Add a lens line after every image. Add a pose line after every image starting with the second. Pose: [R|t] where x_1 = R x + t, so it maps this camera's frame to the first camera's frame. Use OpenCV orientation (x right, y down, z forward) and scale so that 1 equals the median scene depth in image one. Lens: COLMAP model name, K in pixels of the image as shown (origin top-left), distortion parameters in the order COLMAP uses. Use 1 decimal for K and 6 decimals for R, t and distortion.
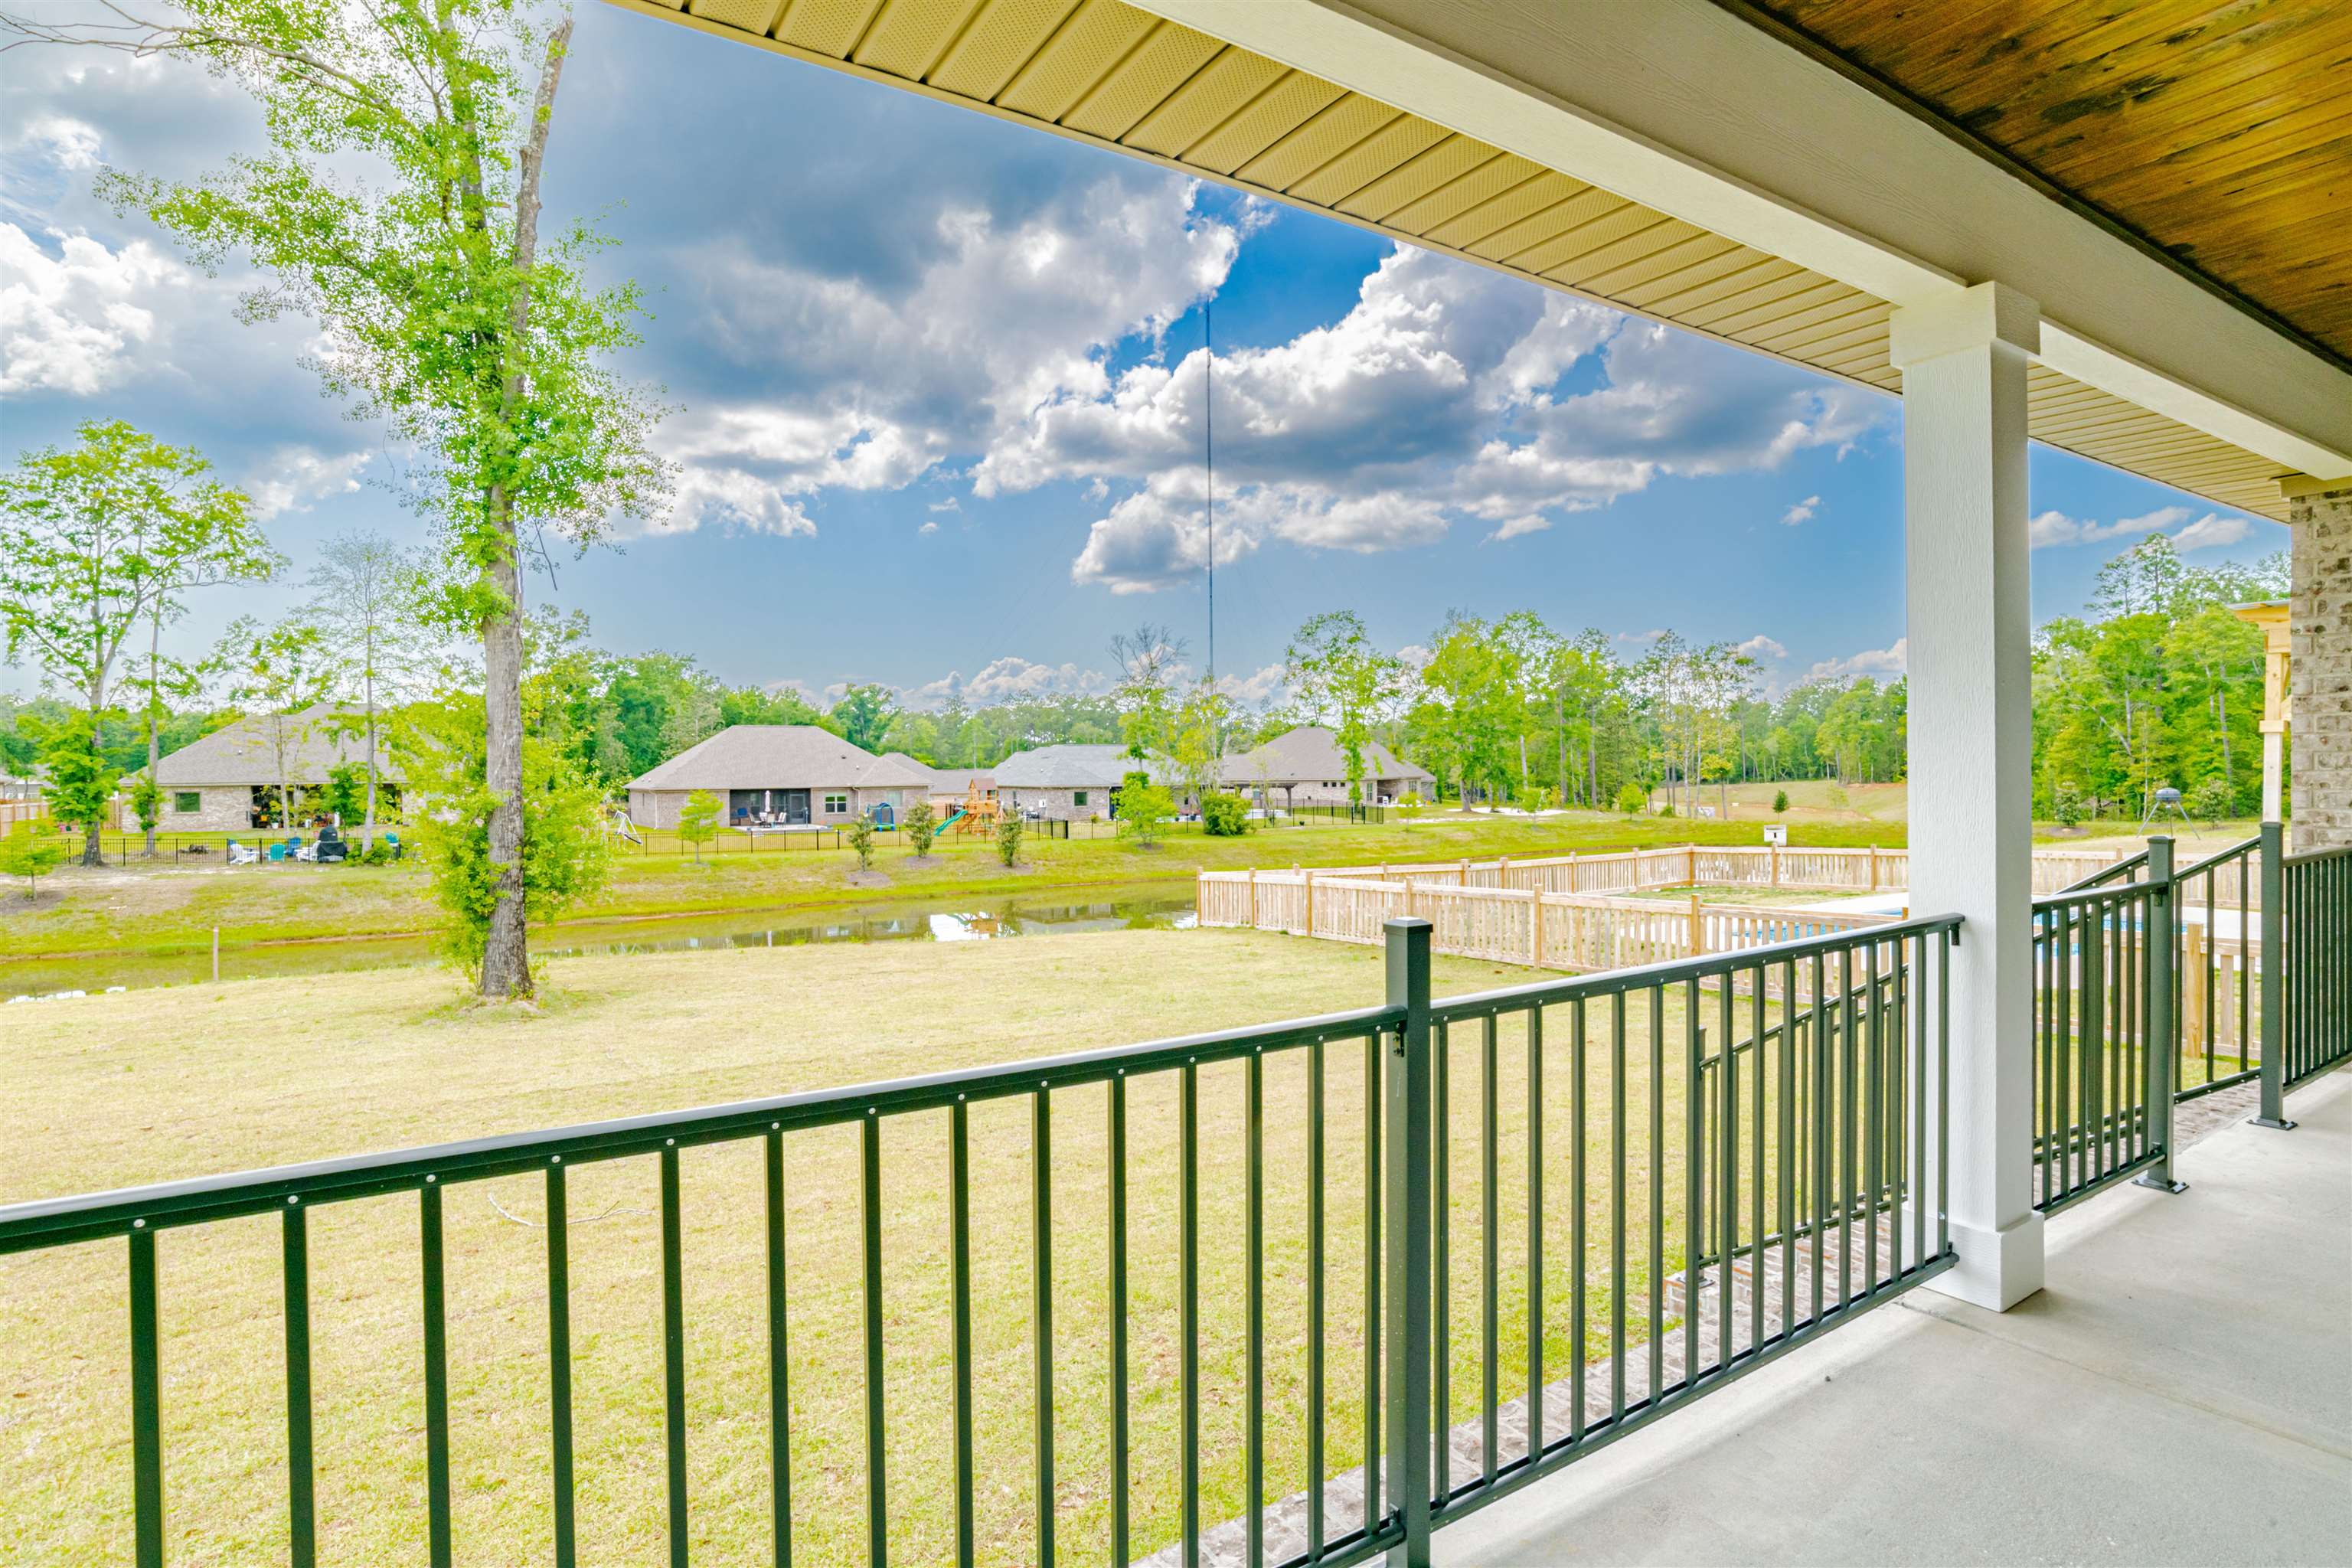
lens RADIAL K [[1193.1, 0, 1188.9], [0, 1193.1, 775.3], [0, 0, 1]] dist [-0.051093, 0.025081]
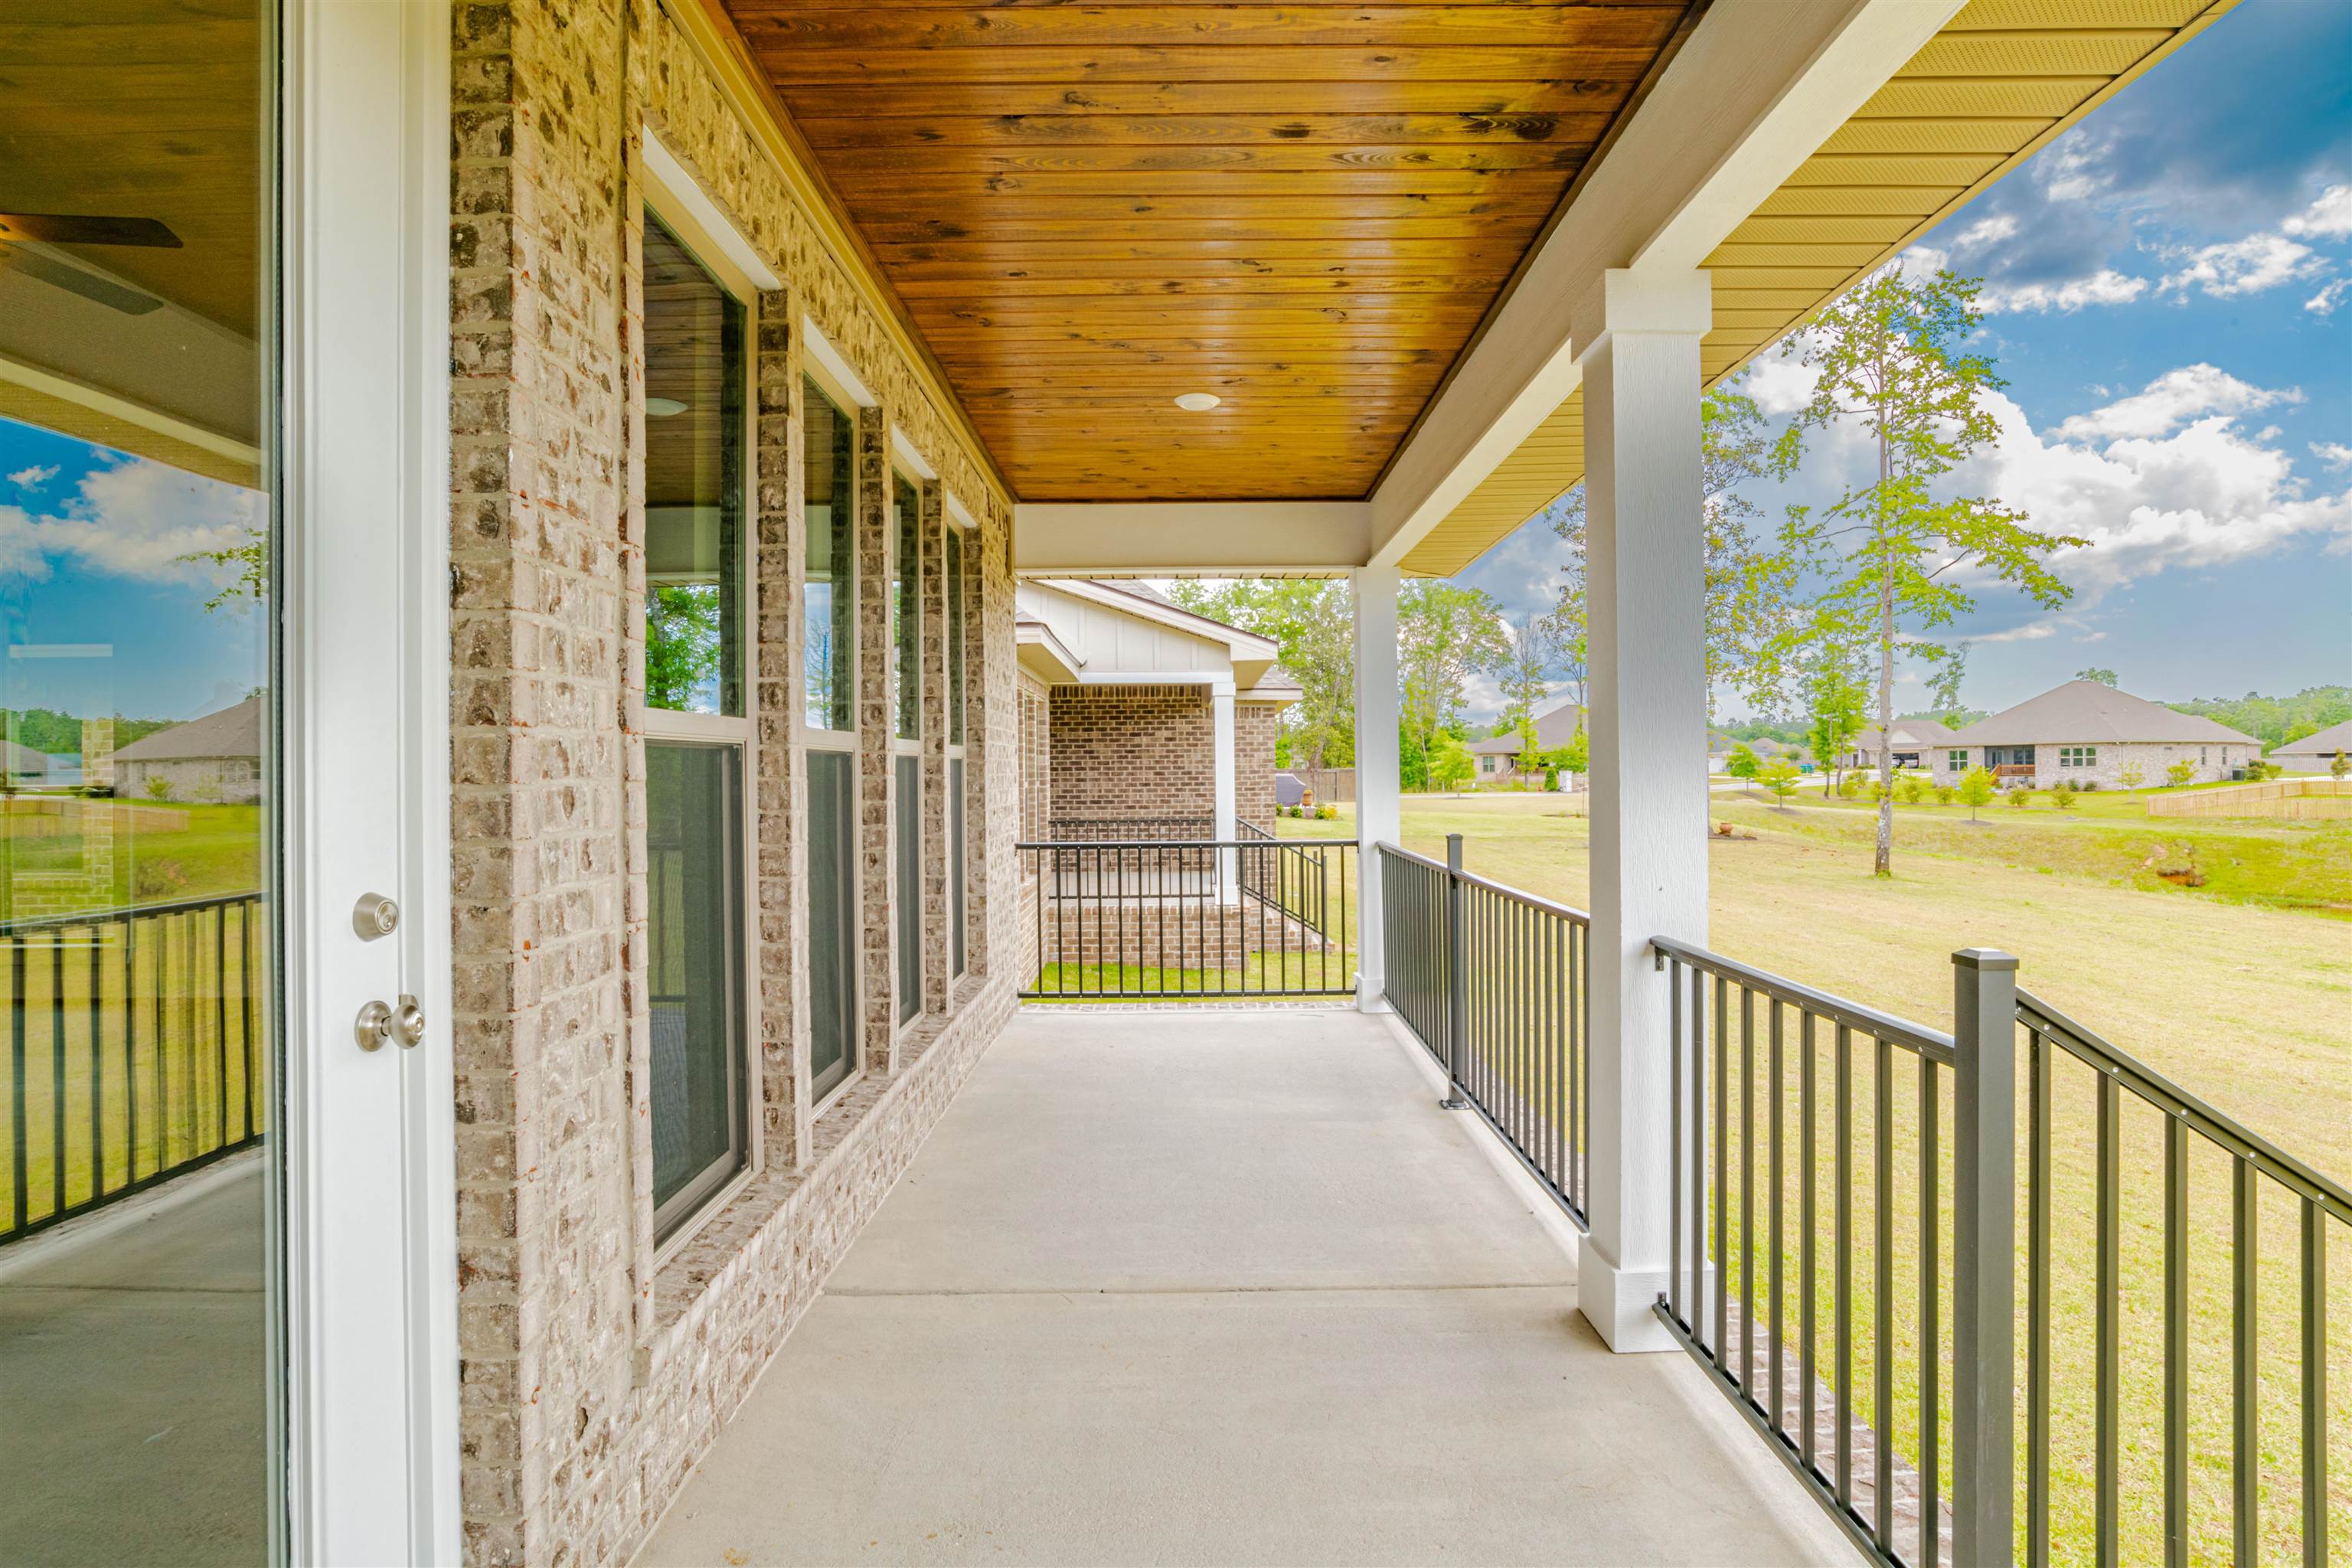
lens RADIAL K [[1193.1, 0, 1188.9], [0, 1193.1, 775.3], [0, 0, 1]] dist [-0.051093, 0.025081]
pose [[-0.539367, 0.010414, -0.842006, 1.849859], [0.004820, 0.999945, 0.009280, -0.016422], [0.842057, 0.000947, -0.539388, 1.345027]]
